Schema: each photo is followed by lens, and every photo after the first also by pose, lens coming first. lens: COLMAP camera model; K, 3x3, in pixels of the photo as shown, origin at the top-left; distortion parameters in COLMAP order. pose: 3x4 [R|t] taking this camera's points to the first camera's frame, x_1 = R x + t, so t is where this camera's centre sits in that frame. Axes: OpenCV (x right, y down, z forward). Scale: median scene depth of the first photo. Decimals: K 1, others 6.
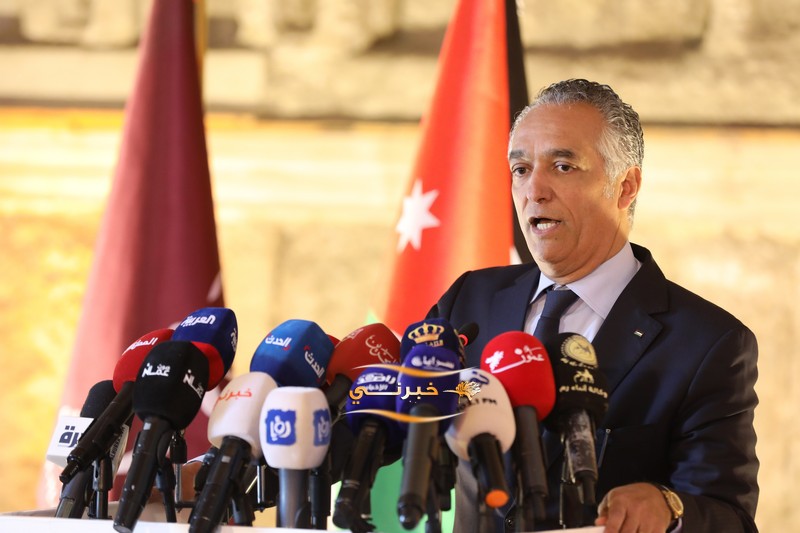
lens RADIAL K [[4009.3, 0, 394.5], [0, 4009.3, 264.4], [0, 0, 1]] dist [0.956631, 0.000000]
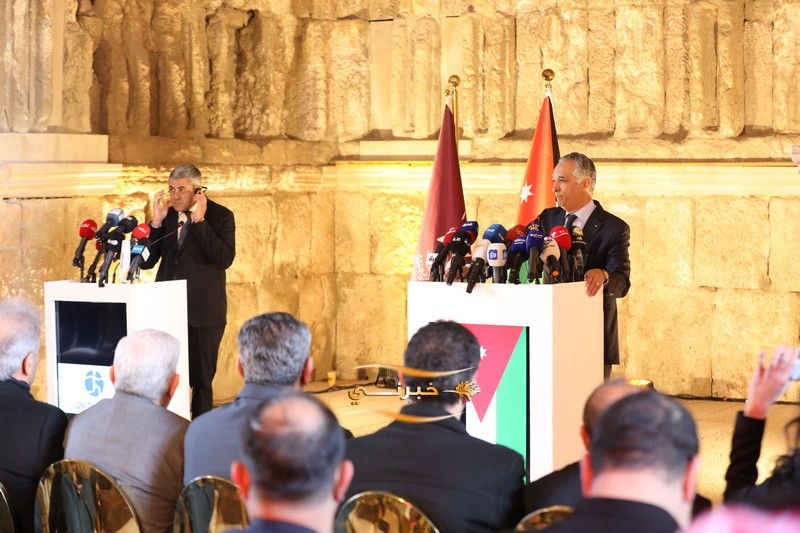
lens RADIAL K [[1645.8, 0, 399.9], [0, 1645.8, 268.6], [0, 0, 1]] dist [-0.306859, 0.000000]
pose [[0.998040, -0.021109, -0.058915, -0.022629], [0.023195, 0.999120, 0.034947, 0.000897], [0.058126, -0.036245, 0.997651, -0.383751]]
